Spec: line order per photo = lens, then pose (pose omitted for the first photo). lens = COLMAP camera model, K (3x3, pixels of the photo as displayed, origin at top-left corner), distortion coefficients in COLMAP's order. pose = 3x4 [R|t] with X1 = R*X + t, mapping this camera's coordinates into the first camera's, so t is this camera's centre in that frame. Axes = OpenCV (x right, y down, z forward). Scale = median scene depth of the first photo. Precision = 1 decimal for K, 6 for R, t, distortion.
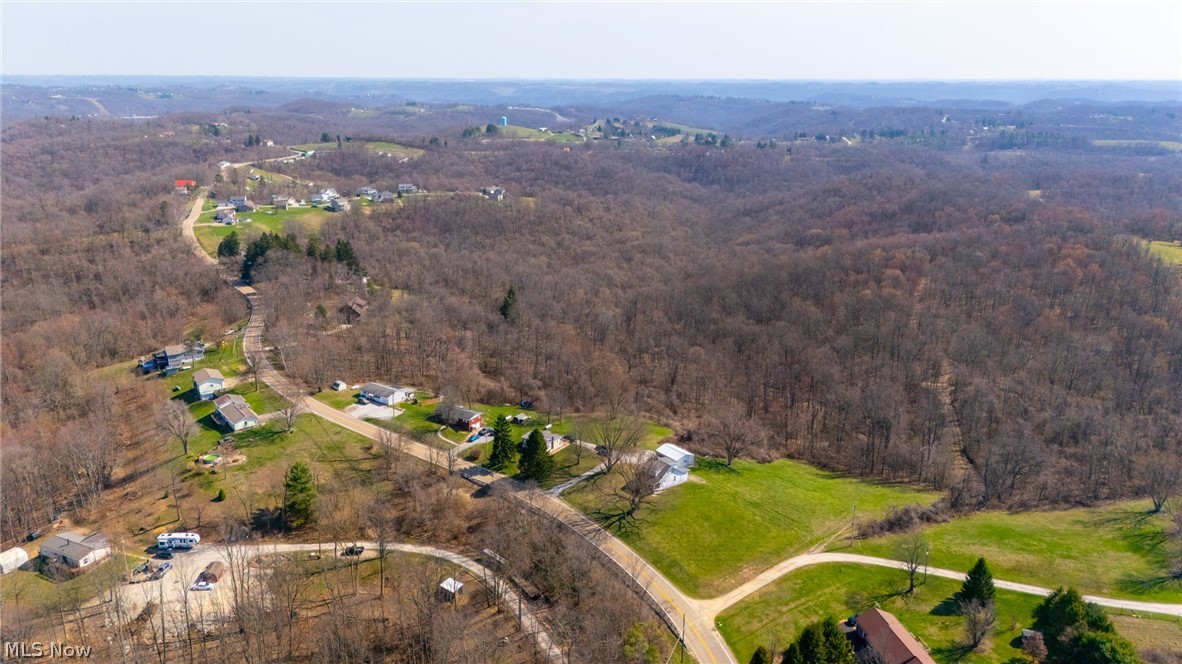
lens RADIAL K [[872.9, 0, 592.8], [0, 872.9, 331.2], [0, 0, 1]] dist [0.052531, -0.045063]
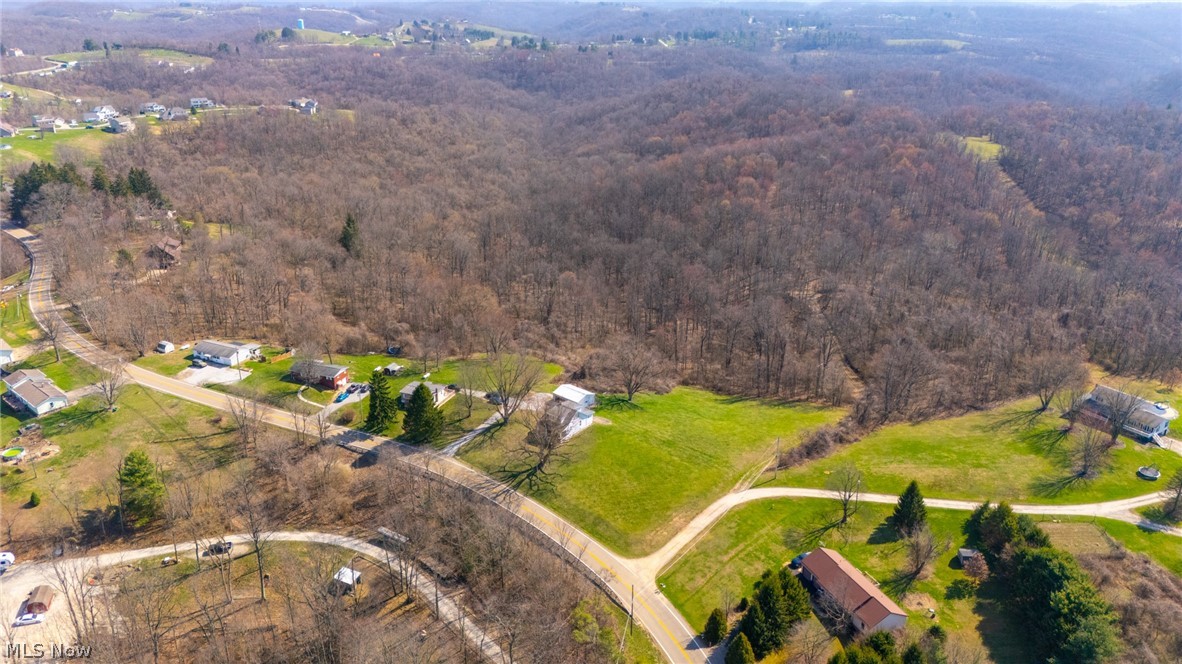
lens RADIAL K [[872.9, 0, 599.8], [0, 872.9, 335.4], [0, 0, 1]] dist [0.052531, -0.045063]
pose [[0.976398, -0.080084, 0.200584, -0.054348], [0.058467, 0.992046, 0.111477, -0.021412], [-0.207916, -0.097119, 0.973313, 0.093974]]
